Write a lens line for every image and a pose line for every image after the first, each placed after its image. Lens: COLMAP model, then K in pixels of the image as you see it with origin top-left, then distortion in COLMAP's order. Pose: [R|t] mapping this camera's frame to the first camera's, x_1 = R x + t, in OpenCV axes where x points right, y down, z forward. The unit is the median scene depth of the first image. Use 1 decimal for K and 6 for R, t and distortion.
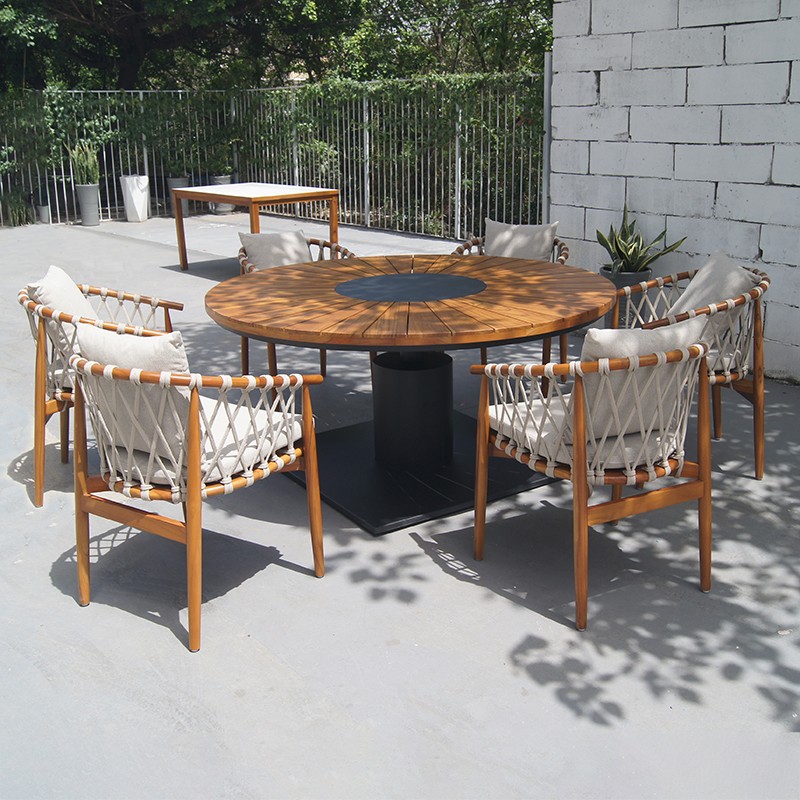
lens RADIAL K [[917.5, 0, 415.6], [0, 917.5, 362.3], [0, 0, 1]] dist [-0.059582, 0.000000]
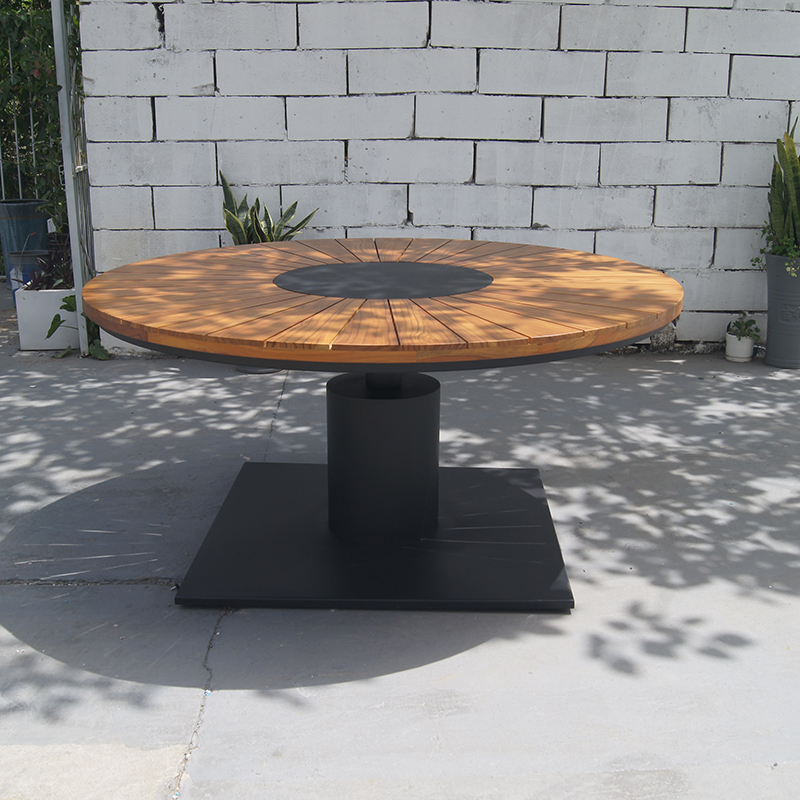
lens RADIAL K [[1073.3, 0, 397.7], [0, 1073.3, 401.6], [0, 0, 1]] dist [-0.052191, 0.000000]
pose [[0.591064, -0.207963, 0.779355, -0.511000], [0.206783, 0.972971, 0.102803, -0.056396], [-0.779669, 0.100394, 0.618091, 0.391631]]
